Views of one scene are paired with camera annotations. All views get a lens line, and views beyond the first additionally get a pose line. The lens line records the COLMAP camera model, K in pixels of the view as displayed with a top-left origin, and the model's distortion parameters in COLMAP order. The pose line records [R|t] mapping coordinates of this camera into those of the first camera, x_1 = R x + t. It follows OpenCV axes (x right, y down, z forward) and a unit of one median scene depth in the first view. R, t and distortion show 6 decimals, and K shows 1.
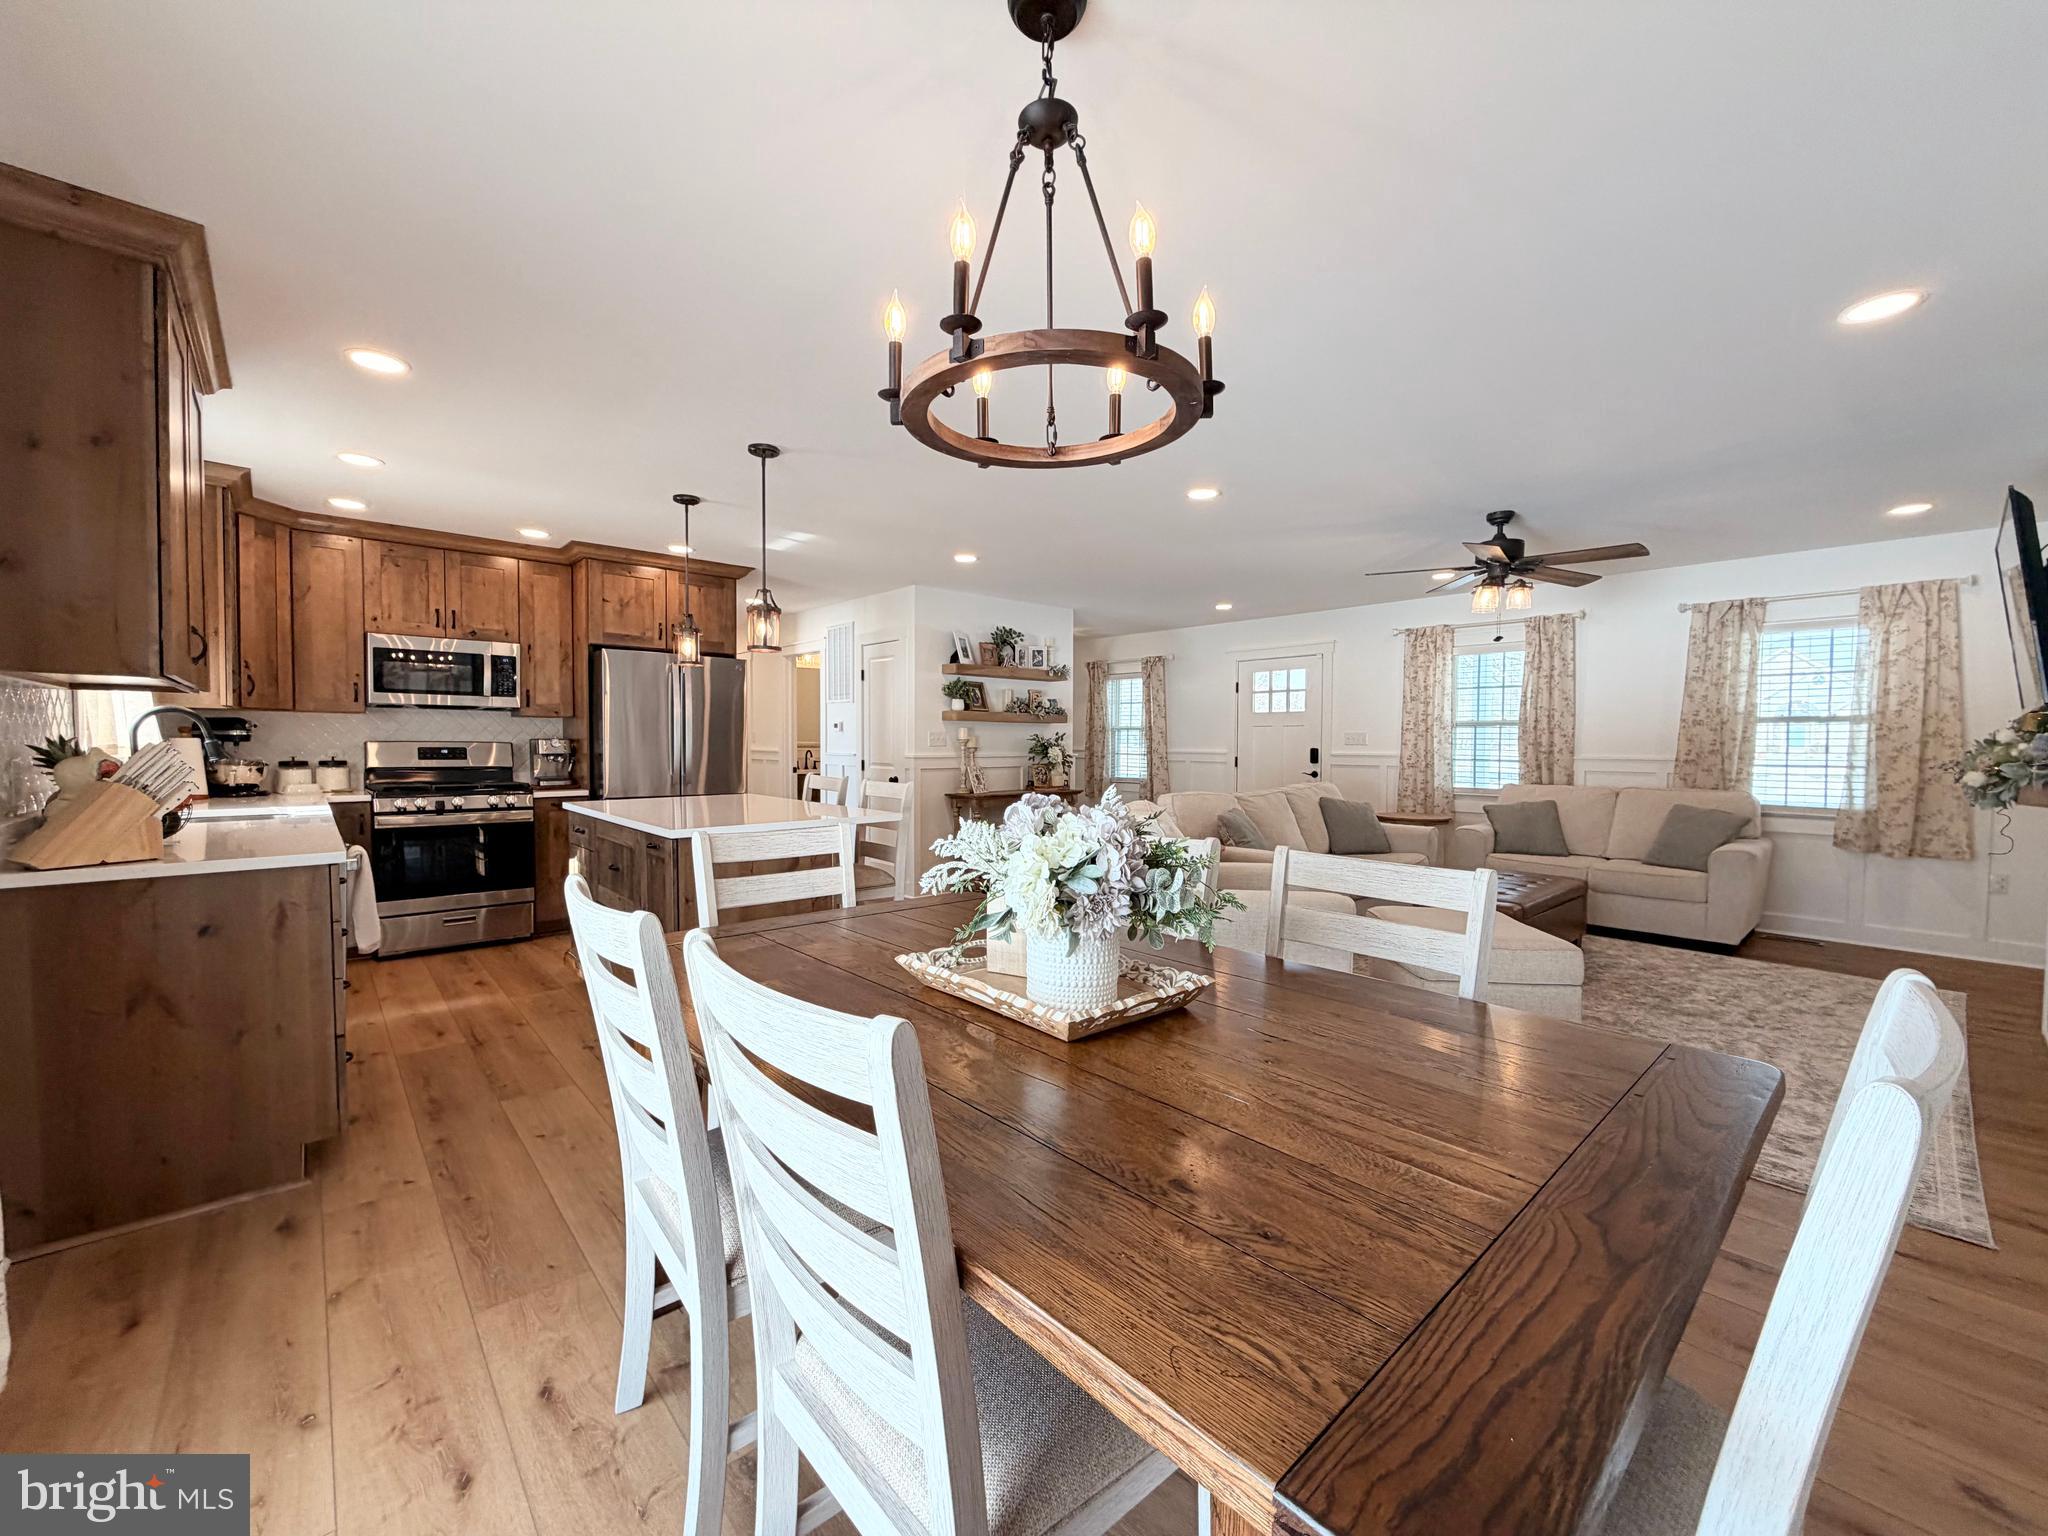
lens RADIAL K [[814.2, 0, 1016.0], [0, 814.2, 766.4], [0, 0, 1]] dist [0.000831, -0.000445]
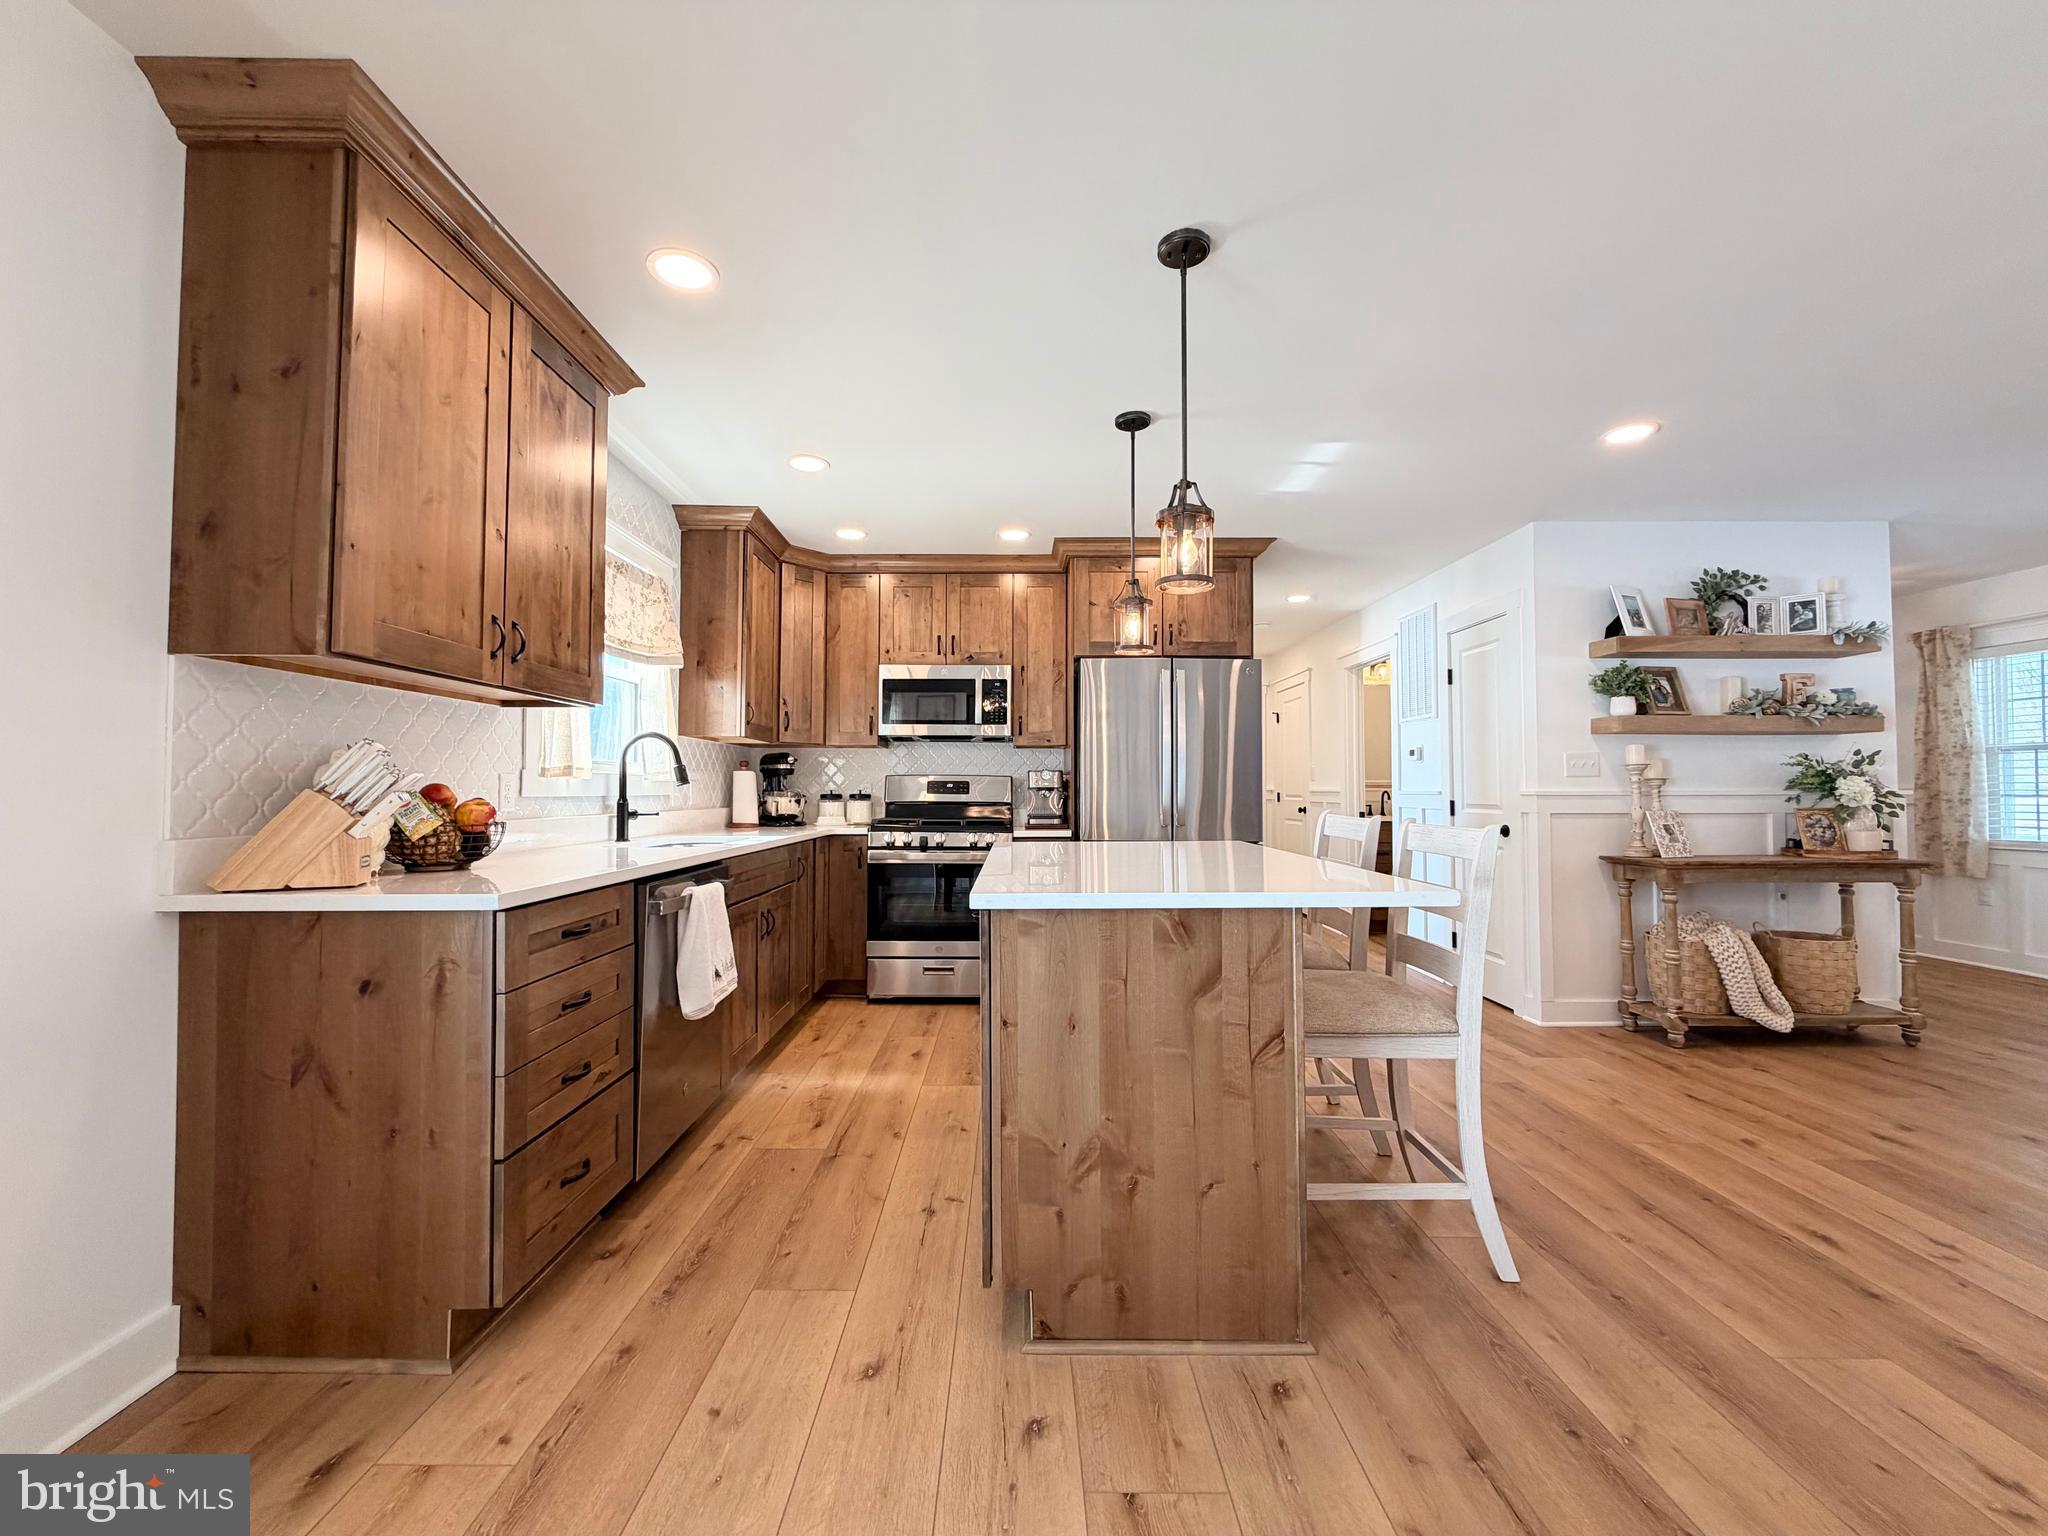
lens RADIAL K [[814.2, 0, 1014.6], [0, 814.2, 768.4], [0, 0, 1]] dist [0.000831, -0.000445]
pose [[0.749912, -0.023176, -0.661131, -0.015484], [-0.017157, 0.998369, -0.054458, 0.012234], [0.661315, 0.052182, 0.748291, 0.336127]]
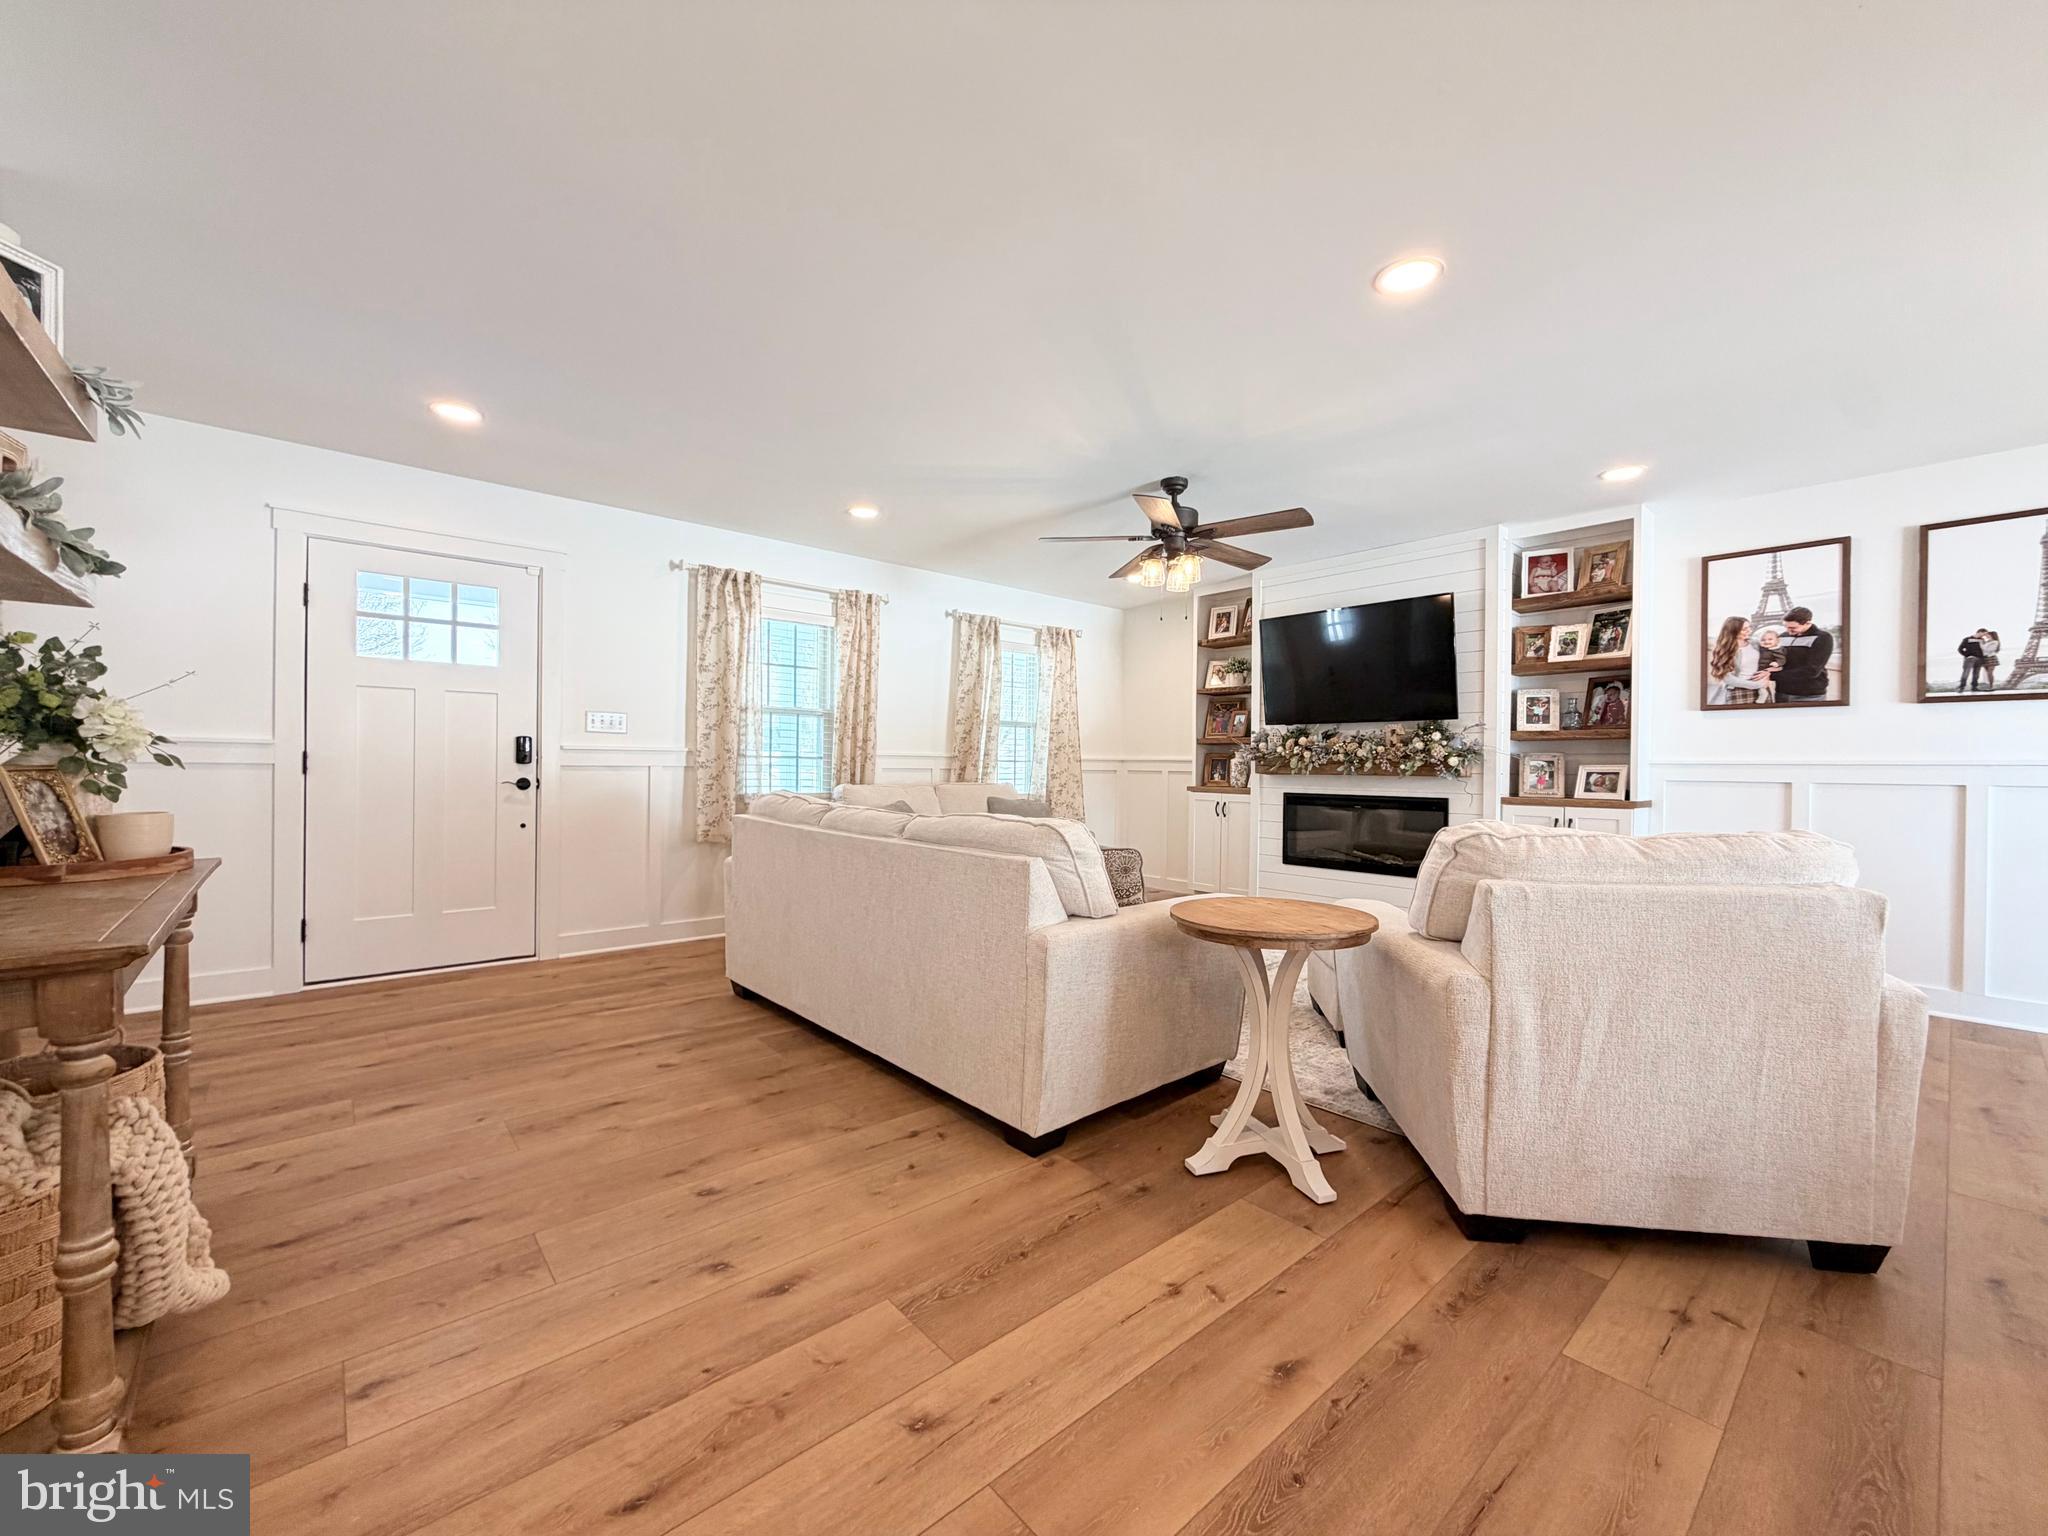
lens RADIAL K [[814.2, 0, 1014.7], [0, 814.2, 766.7], [0, 0, 1]] dist [0.000831, -0.000445]
pose [[0.010152, -0.006626, 0.999927, -0.271207], [0.016438, 0.999844, 0.006458, -0.000072], [-0.999813, 0.016371, 0.010259, 0.999800]]
